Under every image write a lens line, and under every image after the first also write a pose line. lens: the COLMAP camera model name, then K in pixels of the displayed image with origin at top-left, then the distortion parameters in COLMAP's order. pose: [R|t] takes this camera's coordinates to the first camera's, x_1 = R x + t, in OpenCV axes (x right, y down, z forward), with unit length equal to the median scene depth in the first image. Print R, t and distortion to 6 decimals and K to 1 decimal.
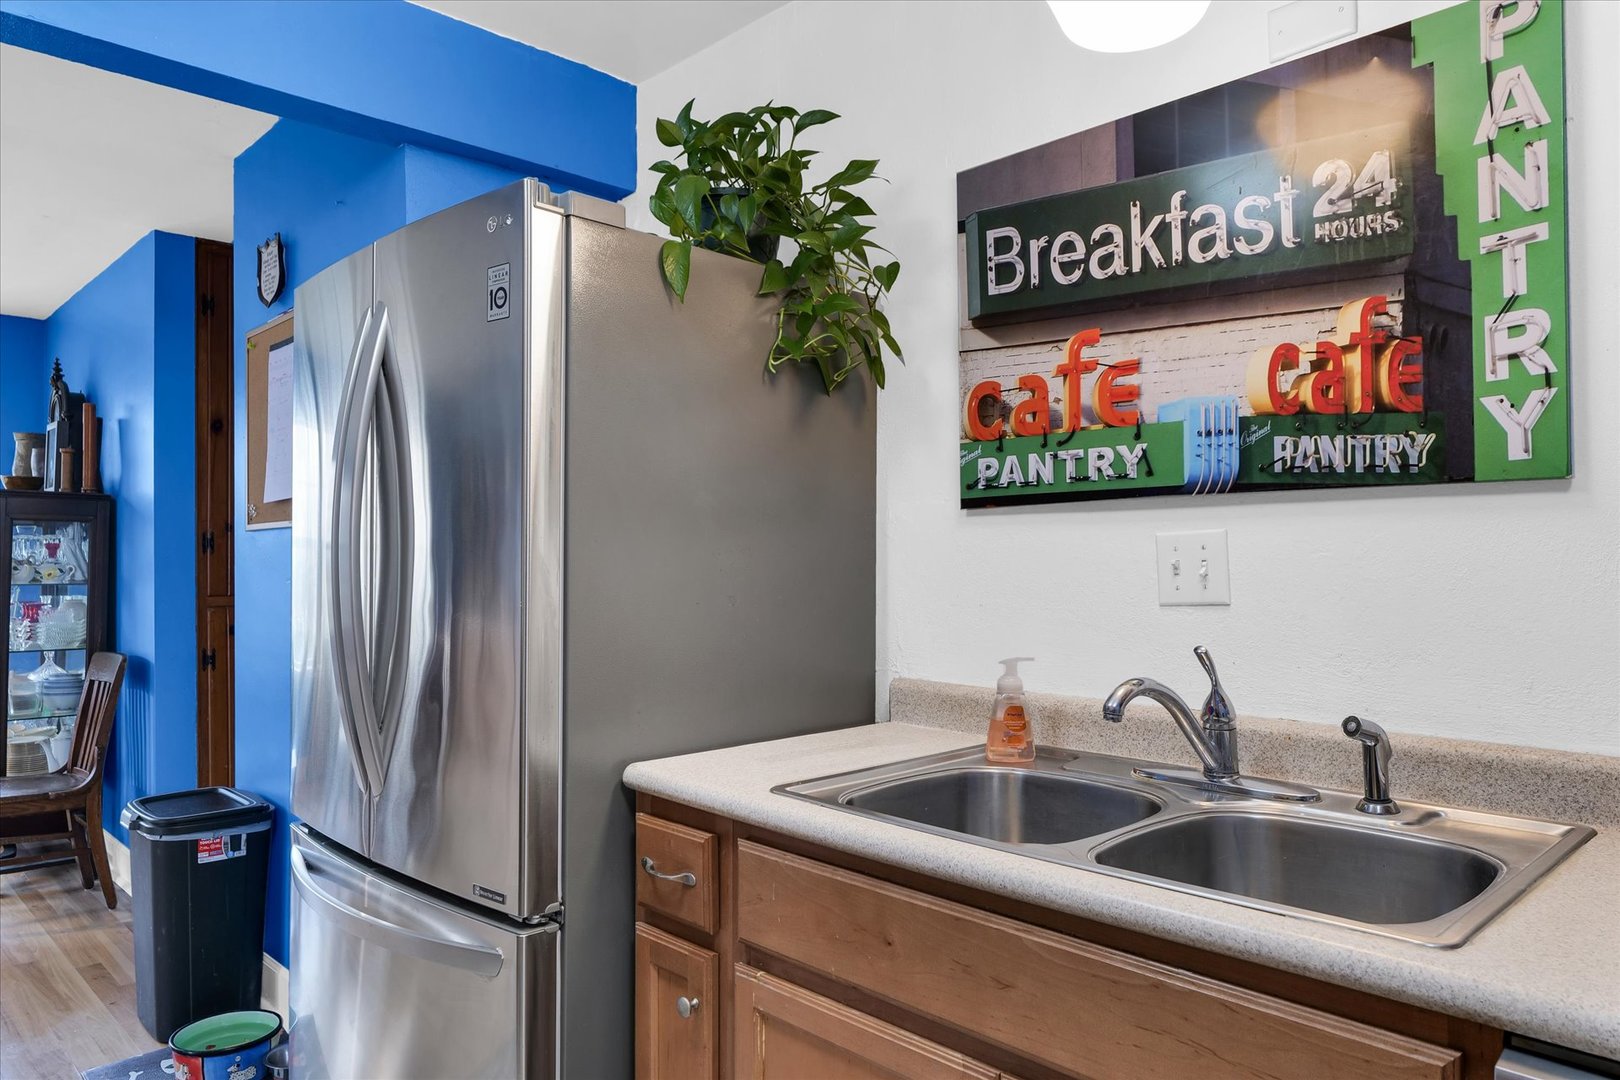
lens RADIAL K [[1106.3, 0, 807.5], [0, 1106.3, 548.2], [0, 0, 1]] dist [0.006723, -0.003355]
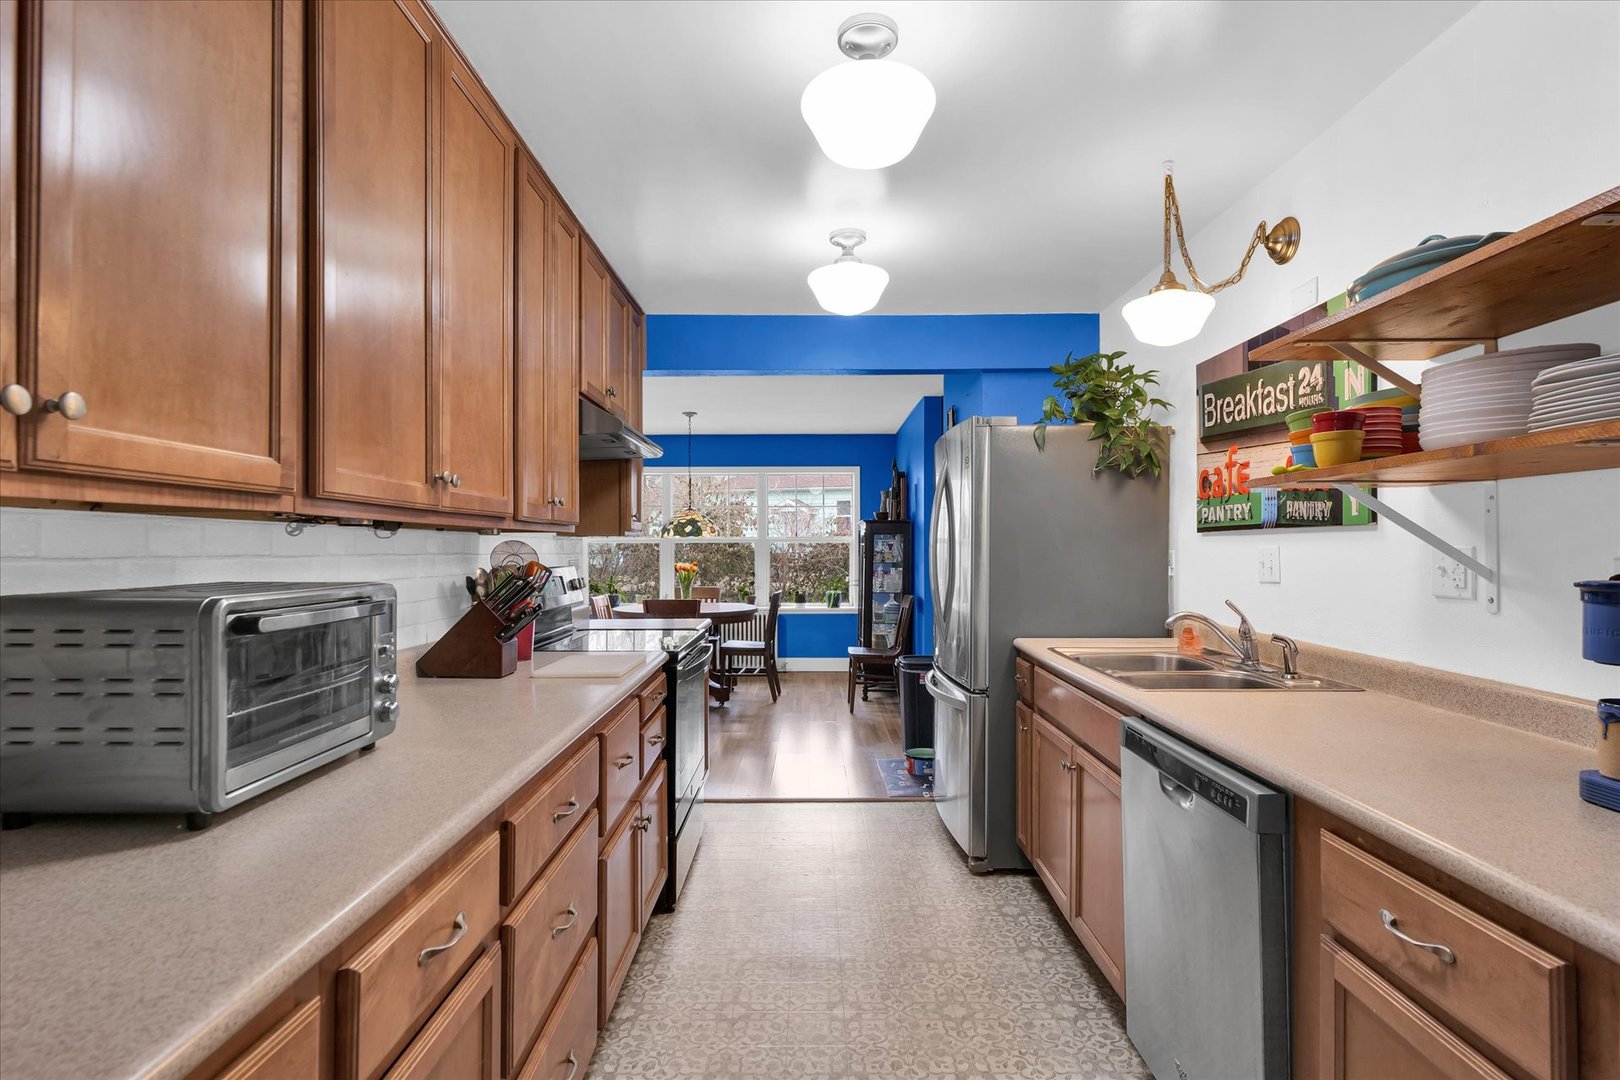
lens RADIAL K [[836.5, 0, 808.9], [0, 836.5, 540.0], [0, 0, 1]] dist [0.001757, 0.000214]
pose [[0.721482, -0.002262, -0.692429, 0.720993], [0.003429, 0.999994, 0.000305, -0.027191], [0.692425, -0.002594, 0.721486, -0.617354]]
